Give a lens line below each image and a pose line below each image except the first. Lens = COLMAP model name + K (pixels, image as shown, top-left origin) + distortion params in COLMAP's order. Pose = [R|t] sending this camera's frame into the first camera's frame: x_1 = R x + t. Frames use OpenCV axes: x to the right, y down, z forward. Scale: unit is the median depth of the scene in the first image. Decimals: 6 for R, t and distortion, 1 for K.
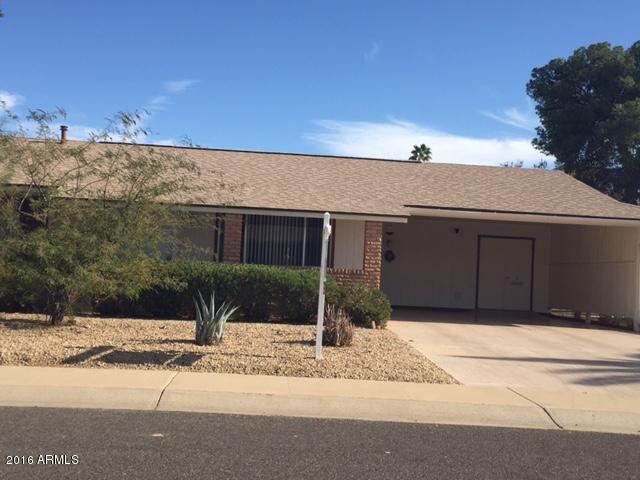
lens RADIAL K [[873.4, 0, 320.0], [0, 873.4, 240.0], [0, 0, 1]] dist [0.004437, 0.001047]
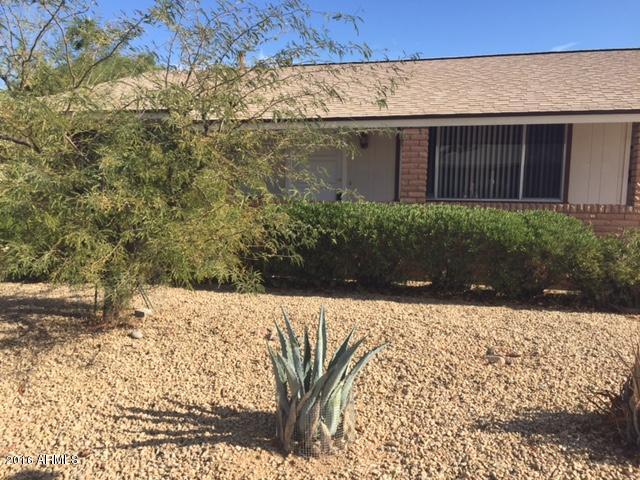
lens RADIAL K [[483.9, 0, 321.3], [0, 483.9, 248.0], [0, 0, 1]] dist [-0.000558, -0.000980]
pose [[0.937341, 0.007651, -0.348328, -0.037991], [0.049359, 0.986760, 0.154497, 0.000576], [0.344898, -0.162010, 0.924553, 0.650192]]
